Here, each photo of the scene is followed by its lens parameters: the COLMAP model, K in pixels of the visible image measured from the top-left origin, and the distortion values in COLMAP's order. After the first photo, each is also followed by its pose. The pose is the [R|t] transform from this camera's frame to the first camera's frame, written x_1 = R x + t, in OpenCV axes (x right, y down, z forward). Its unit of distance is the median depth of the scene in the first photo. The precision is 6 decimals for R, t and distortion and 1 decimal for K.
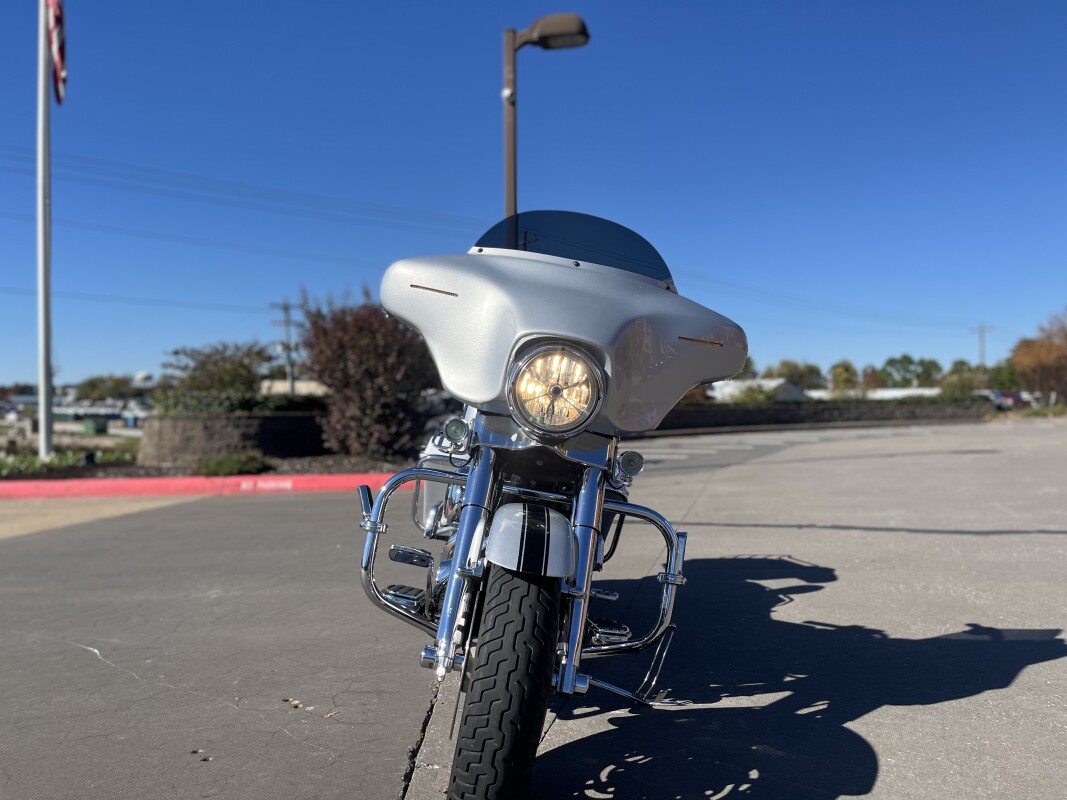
lens RADIAL K [[813.9, 0, 533.5], [0, 813.9, 400.0], [0, 0, 1]] dist [0.091986, -0.131607]
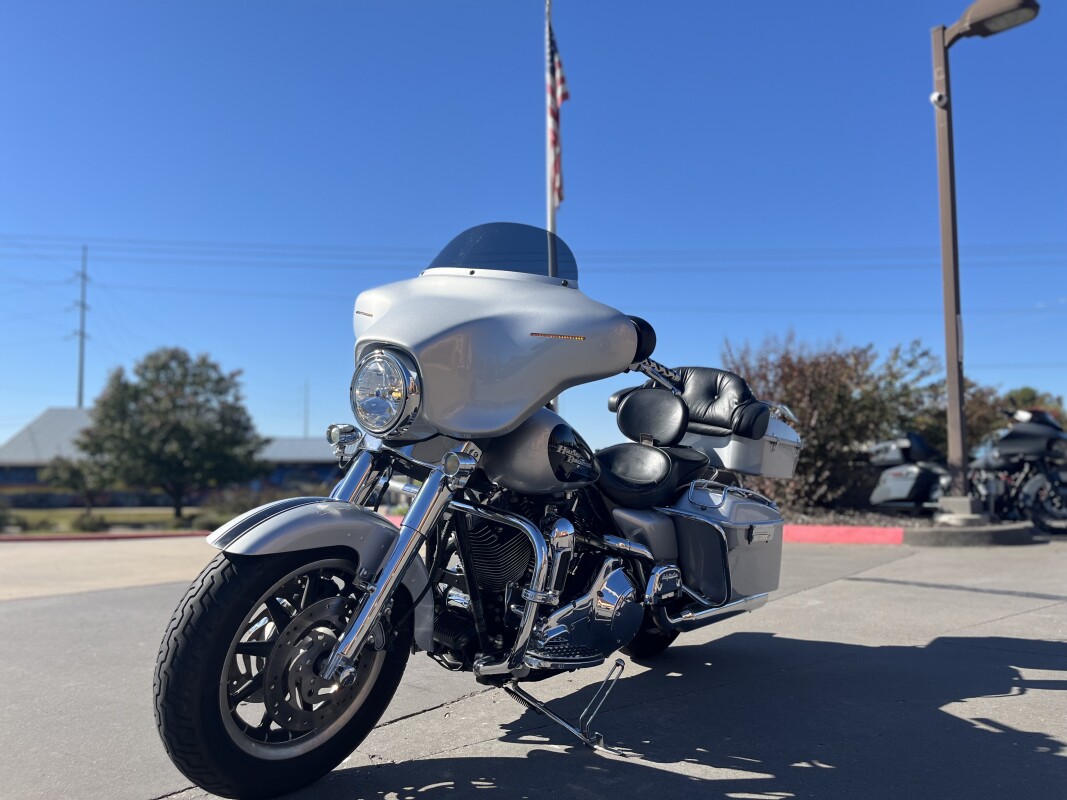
lens RADIAL K [[813.9, 0, 533.5], [0, 813.9, 400.0], [0, 0, 1]] dist [0.091986, -0.131607]
pose [[0.779962, -0.048493, -0.623945, 0.173471], [0.001979, 0.997180, -0.075027, 0.015898], [0.625823, 0.057283, 0.777858, 0.063291]]
